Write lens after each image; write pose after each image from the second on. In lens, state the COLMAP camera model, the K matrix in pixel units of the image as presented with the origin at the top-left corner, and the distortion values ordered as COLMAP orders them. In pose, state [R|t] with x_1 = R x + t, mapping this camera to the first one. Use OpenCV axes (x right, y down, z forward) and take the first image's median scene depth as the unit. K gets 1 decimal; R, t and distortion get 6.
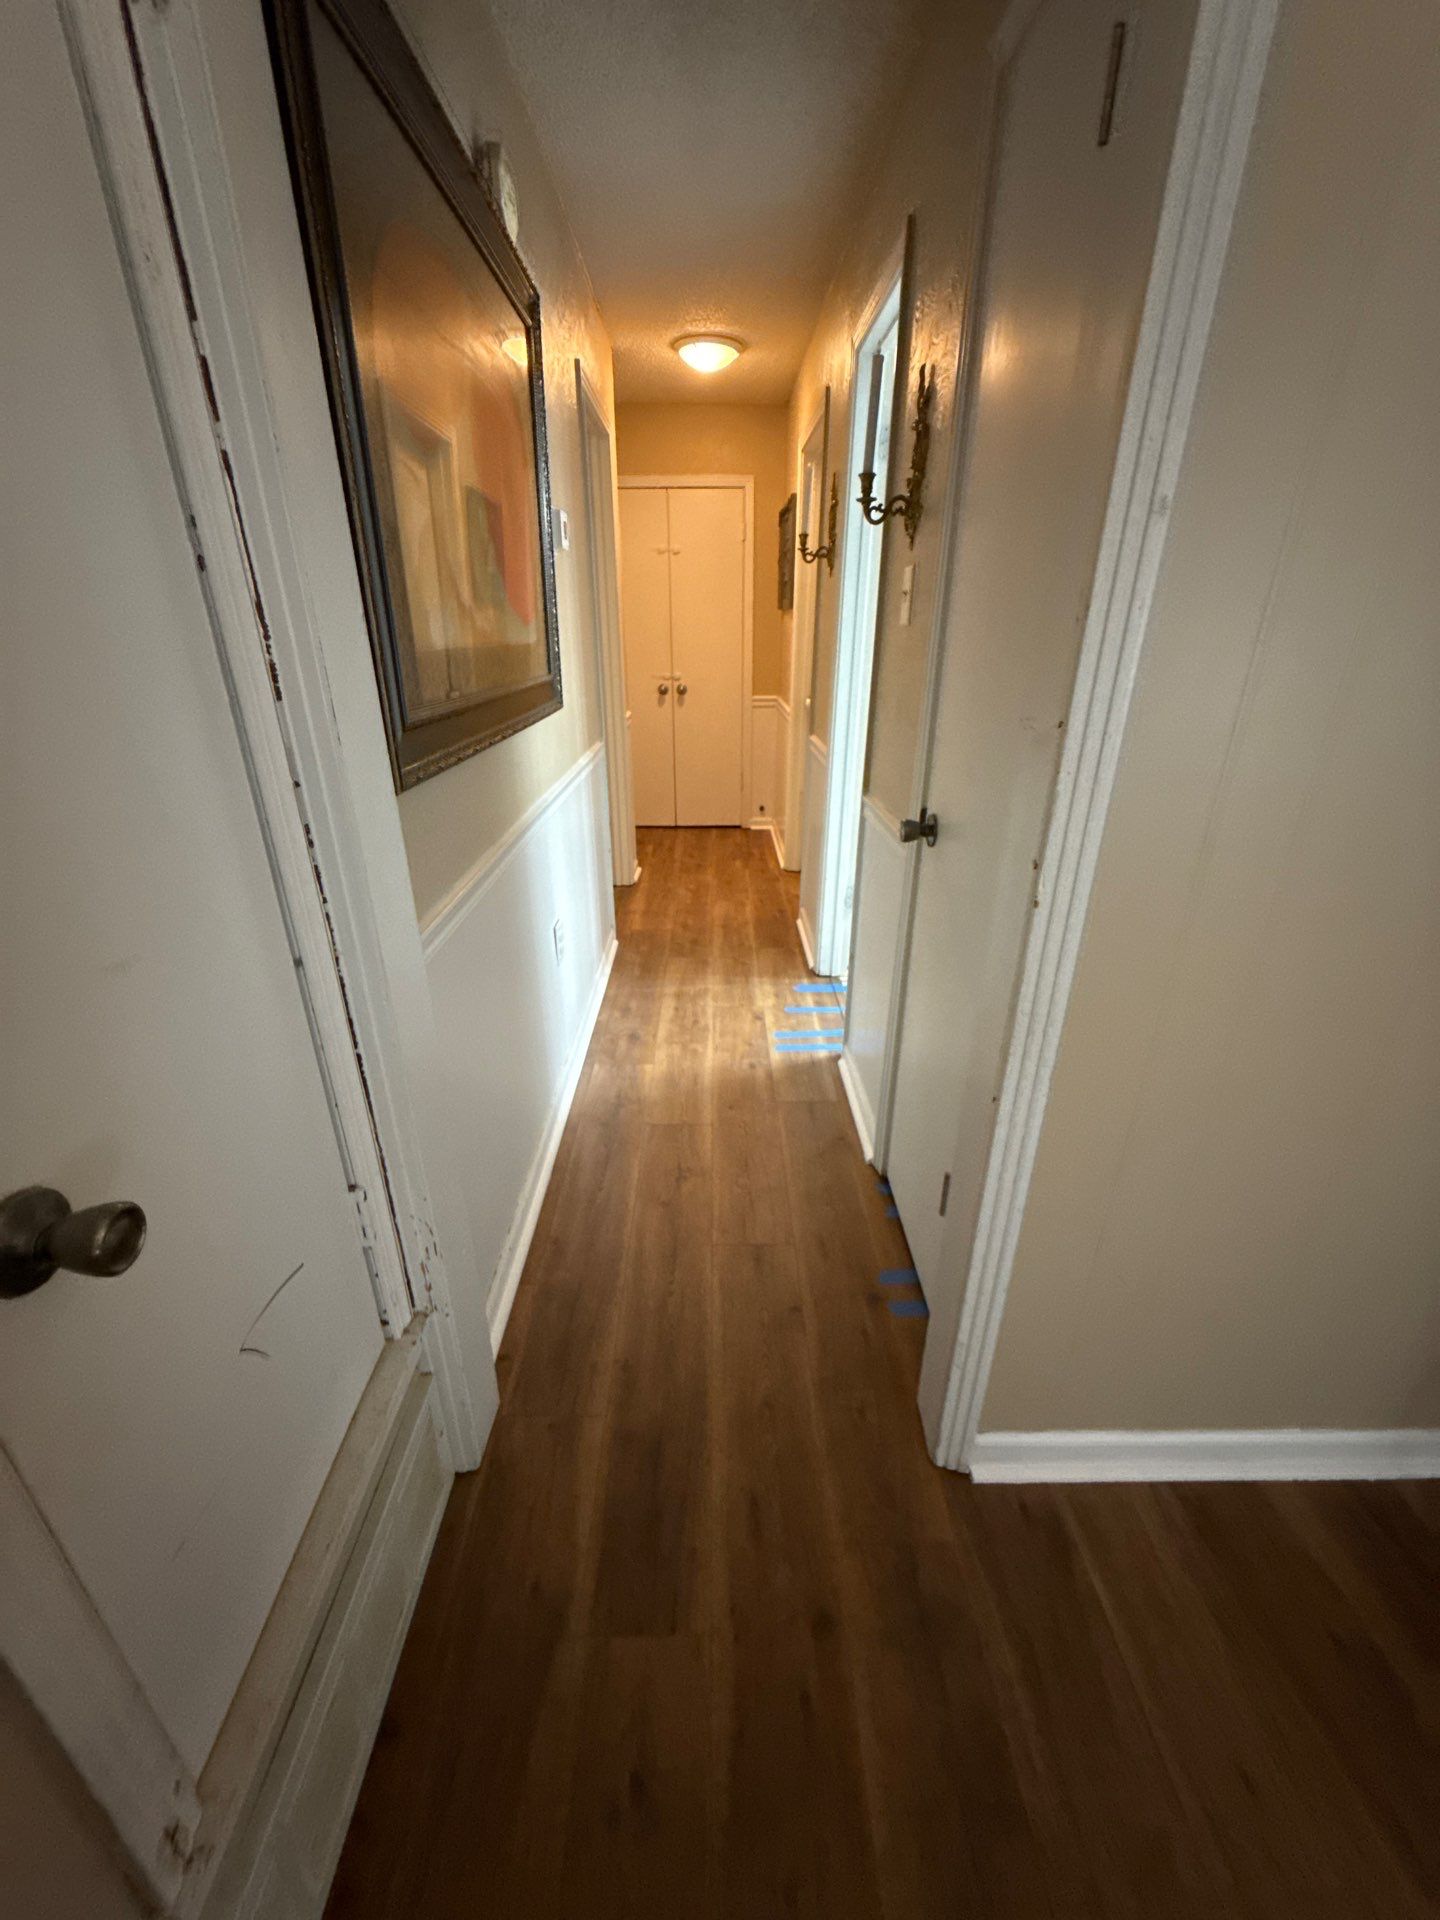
lens RADIAL K [[750.4, 0, 723.5], [0, 750.4, 955.2], [0, 0, 1]] dist [-0.016281, -0.000046]
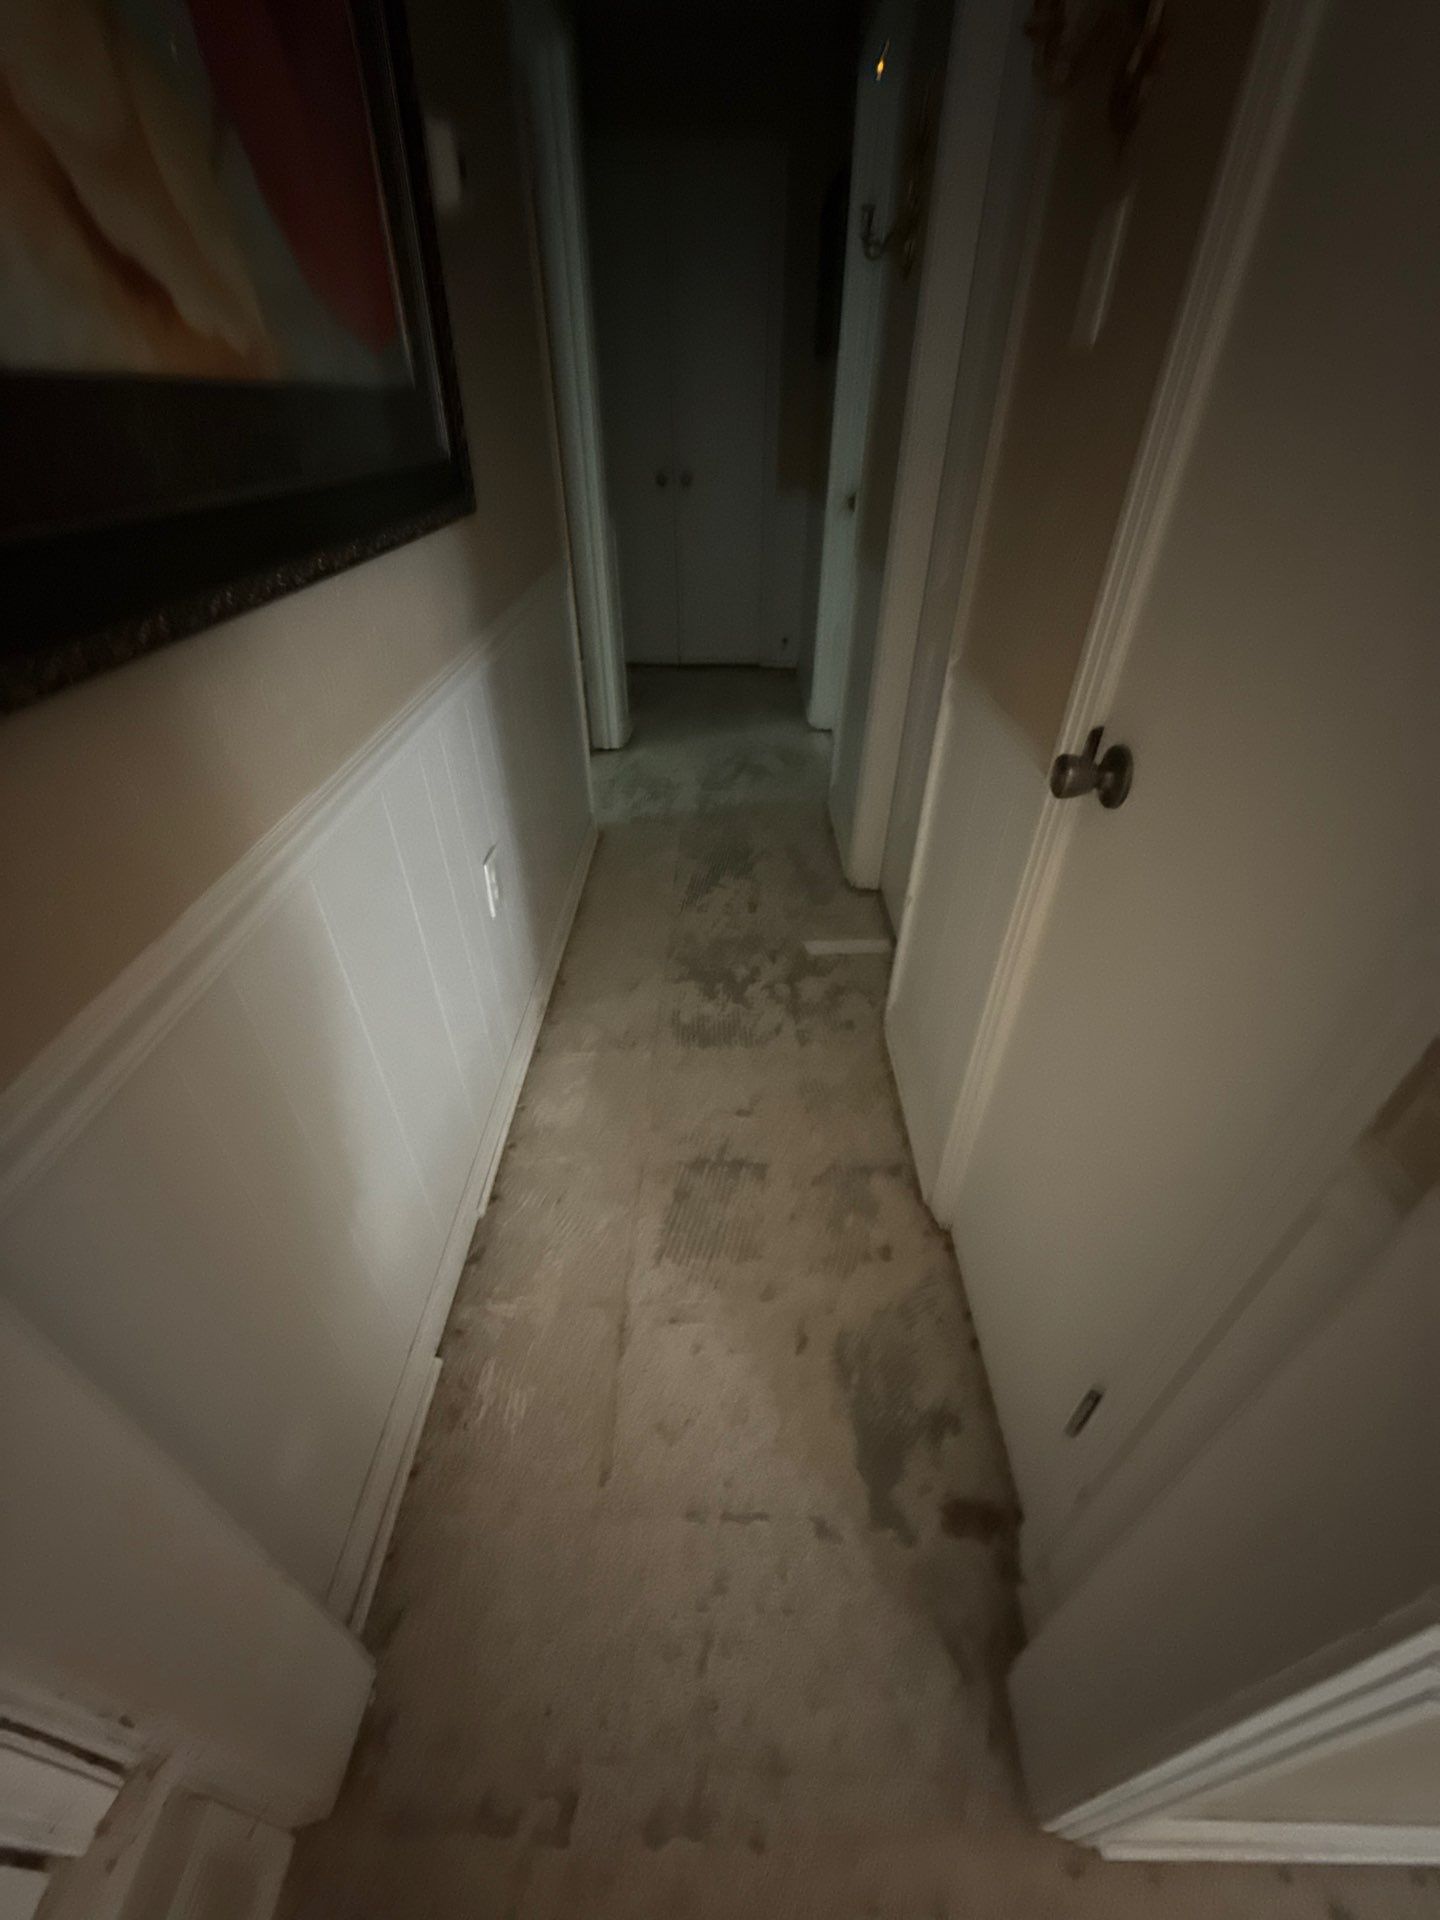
lens RADIAL K [[750.4, 0, 723.5], [0, 750.4, 955.2], [0, 0, 1]] dist [-0.016281, -0.000046]
pose [[0.999785, 0.007377, -0.019360, 0.003864], [-0.002688, 0.972752, 0.231831, -0.098937], [0.020543, -0.231729, 0.972563, 0.255606]]
